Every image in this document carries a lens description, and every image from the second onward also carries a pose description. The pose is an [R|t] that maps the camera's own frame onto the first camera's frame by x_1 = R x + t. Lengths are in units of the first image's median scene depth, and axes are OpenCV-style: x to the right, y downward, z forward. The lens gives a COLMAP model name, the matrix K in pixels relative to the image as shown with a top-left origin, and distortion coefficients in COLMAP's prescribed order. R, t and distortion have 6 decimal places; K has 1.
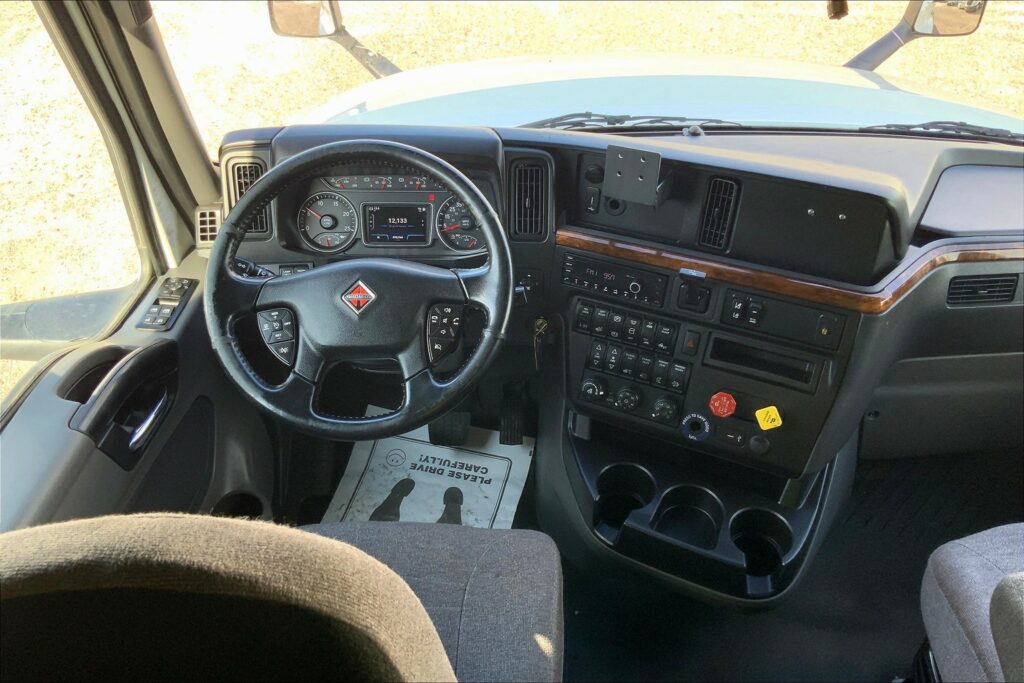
lens RADIAL K [[845.8, 0, 507.6], [0, 845.8, 340.1], [0, 0, 1]] dist [0.075468, -0.147764]
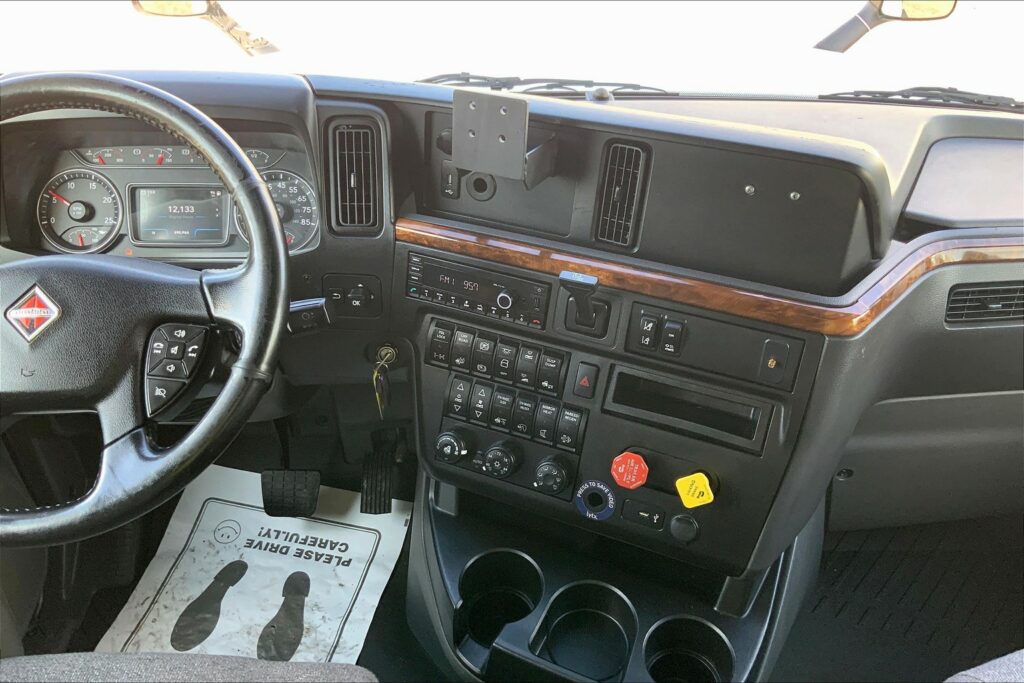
lens RADIAL K [[845.8, 0, 510.6], [0, 845.8, 338.9], [0, 0, 1]] dist [0.075468, -0.147764]
pose [[0.999339, -0.004630, 0.036065, 0.126140], [0.005923, 0.999340, -0.035830, -0.005964], [-0.035875, 0.036020, 0.998707, 0.298999]]
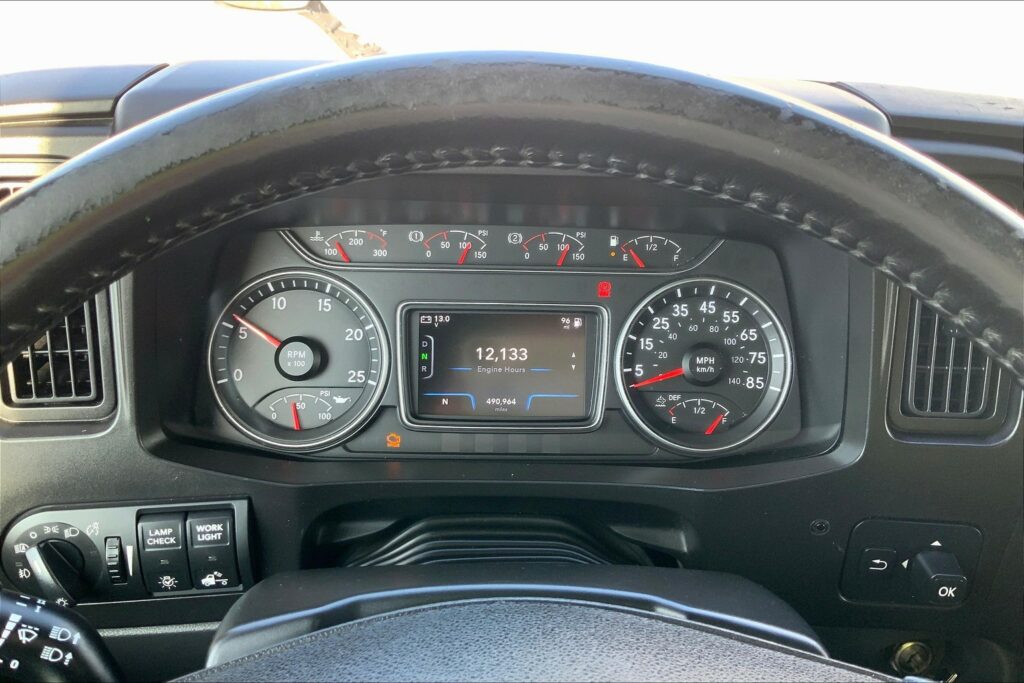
lens RADIAL K [[845.8, 0, 503.6], [0, 845.8, 339.6], [0, 0, 1]] dist [0.075468, -0.147764]
pose [[0.998876, 0.009863, 0.046359, -0.154028], [-0.007147, 0.998267, -0.058404, -0.134457], [-0.046855, 0.058007, 0.997216, 0.694516]]
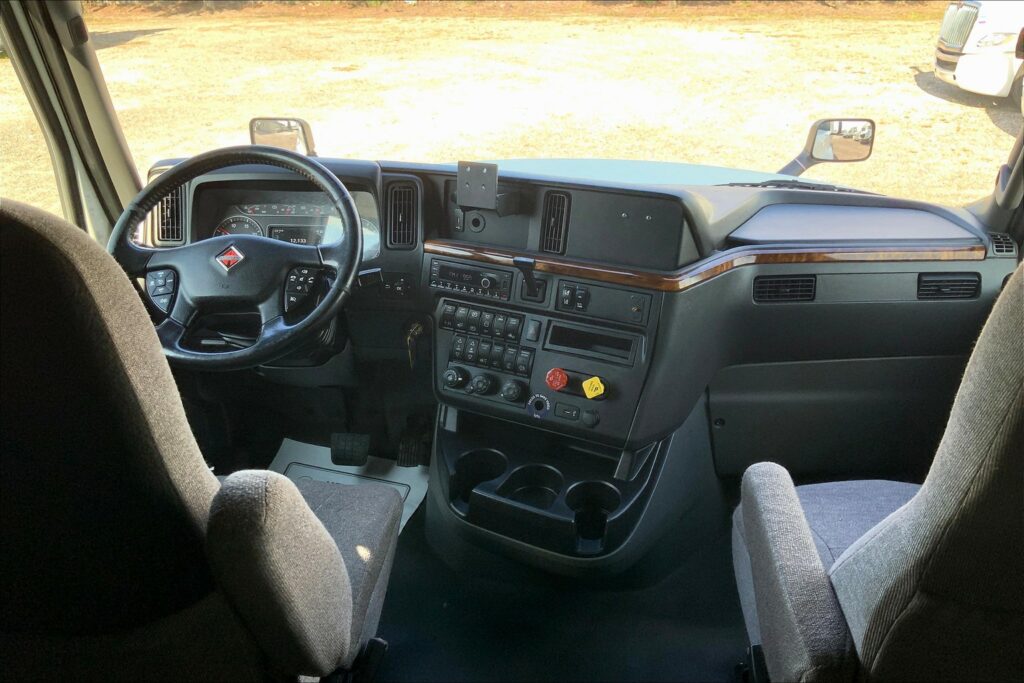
lens RADIAL K [[845.8, 0, 510.8], [0, 845.8, 344.9], [0, 0, 1]] dist [0.075468, -0.147764]
pose [[0.999480, 0.015821, -0.028091, 0.211940], [-0.021691, 0.974613, -0.222845, 0.270981], [0.023853, 0.223338, 0.974449, -0.113094]]
